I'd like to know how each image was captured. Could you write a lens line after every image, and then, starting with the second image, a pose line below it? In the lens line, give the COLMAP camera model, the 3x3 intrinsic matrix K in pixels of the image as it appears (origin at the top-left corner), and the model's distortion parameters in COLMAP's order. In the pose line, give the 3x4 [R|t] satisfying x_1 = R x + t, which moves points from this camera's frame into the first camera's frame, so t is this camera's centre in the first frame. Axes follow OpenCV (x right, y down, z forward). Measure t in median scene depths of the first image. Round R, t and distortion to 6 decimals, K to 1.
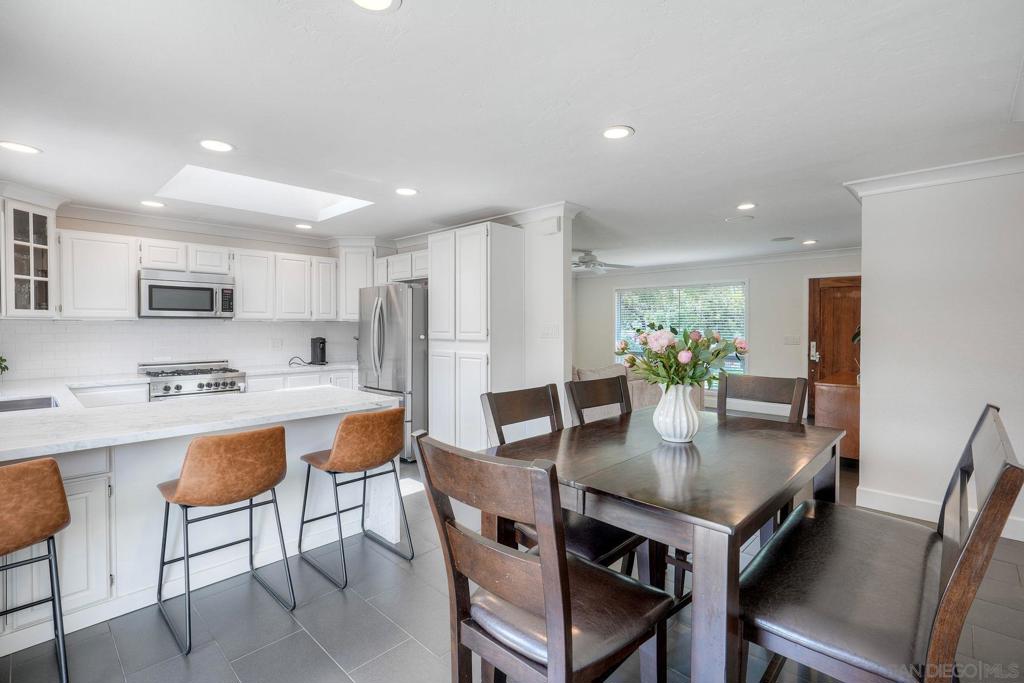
lens RADIAL K [[470.6, 0, 512.8], [0, 470.6, 332.7], [0, 0, 1]] dist [0.000628, 0.001853]
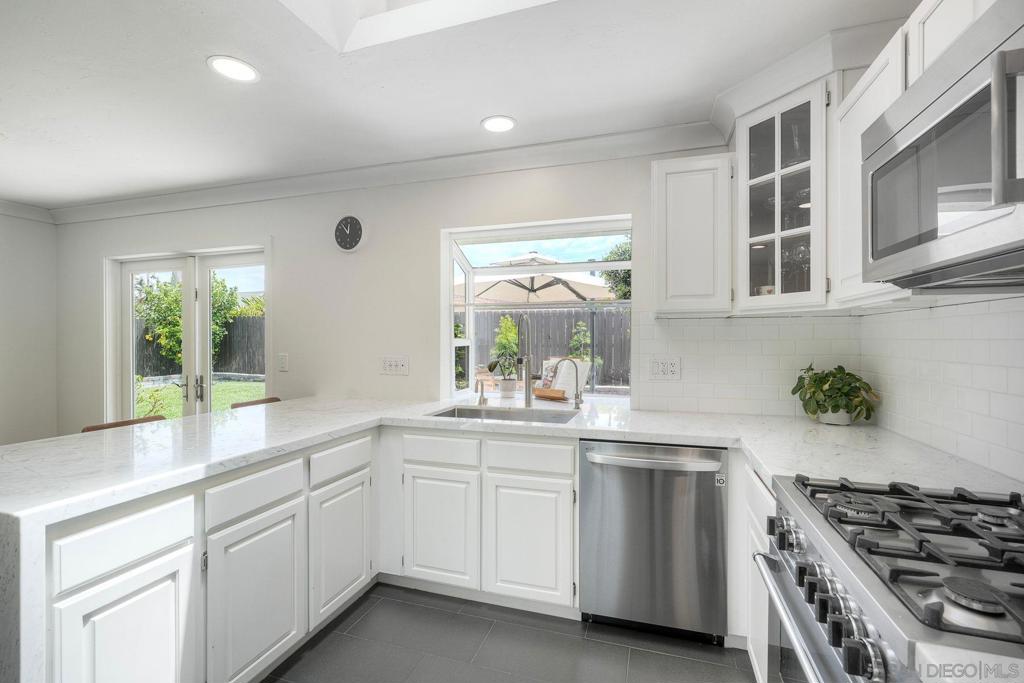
lens RADIAL K [[459.7, 0, 516.1], [0, 459.7, 340.3], [0, 0, 1]] dist [-0.001799, 0.000211]
pose [[-0.896948, 0.001062, -0.442134, -0.448146], [-0.005458, 0.999894, 0.013474, -0.001582], [0.442102, 0.014498, -0.896848, 1.157322]]
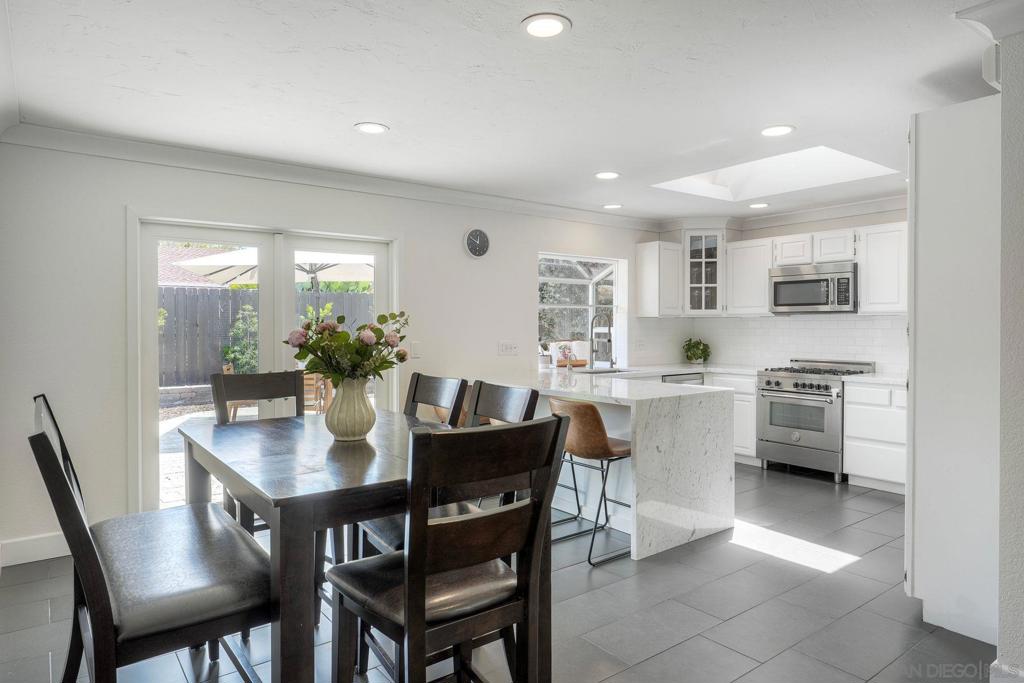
lens RADIAL K [[622.6, 0, 509.0], [0, 622.6, 331.2], [0, 0, 1]] dist [0.001780, 0.000445]
pose [[-0.160159, 0.009661, -0.987044, 0.669895], [-0.013337, 0.999840, 0.011951, -0.001928], [0.987001, 0.015079, -0.160004, 0.644167]]
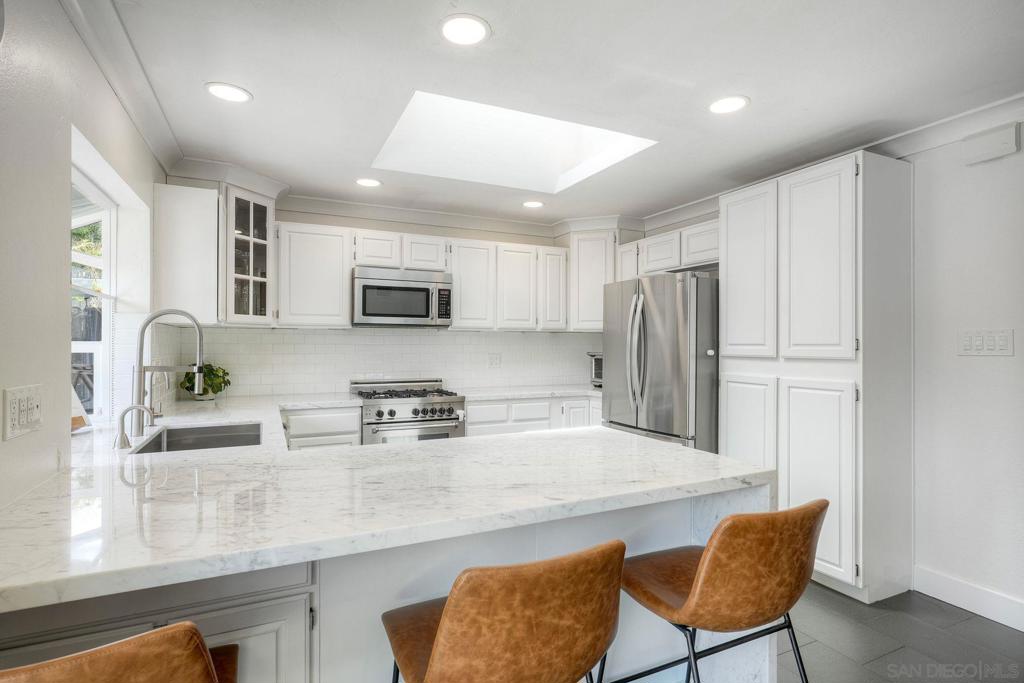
lens RADIAL K [[519.7, 0, 512.0], [0, 519.7, 341.5], [0, 0, 1]] dist [-0.006017, -0.000257]
pose [[0.933664, 0.001990, -0.358144, -0.208532], [-0.008859, 0.999807, -0.017539, 0.009650], [0.358040, 0.019548, 0.933502, 0.254286]]
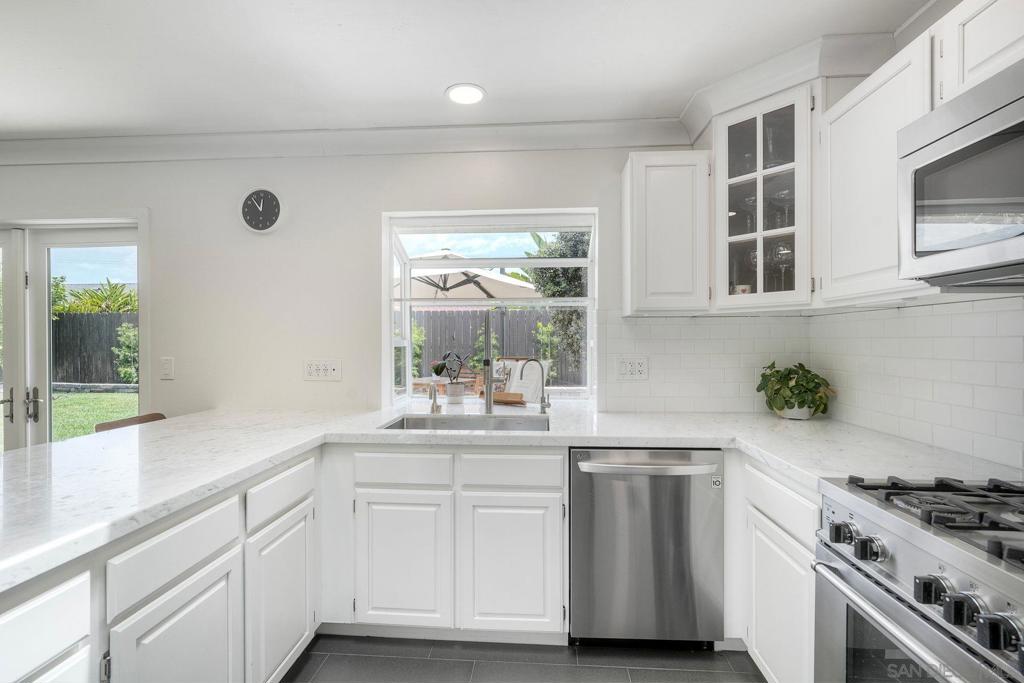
lens RADIAL K [[455.6, 0, 514.9], [0, 455.6, 341.9], [0, 0, 1]] dist [-0.001180, 0.000850]
pose [[-0.762821, 0.002689, -0.646604, -0.400034], [-0.006552, 0.999908, 0.011888, 0.002505], [0.646577, 0.013305, -0.762733, 1.053559]]
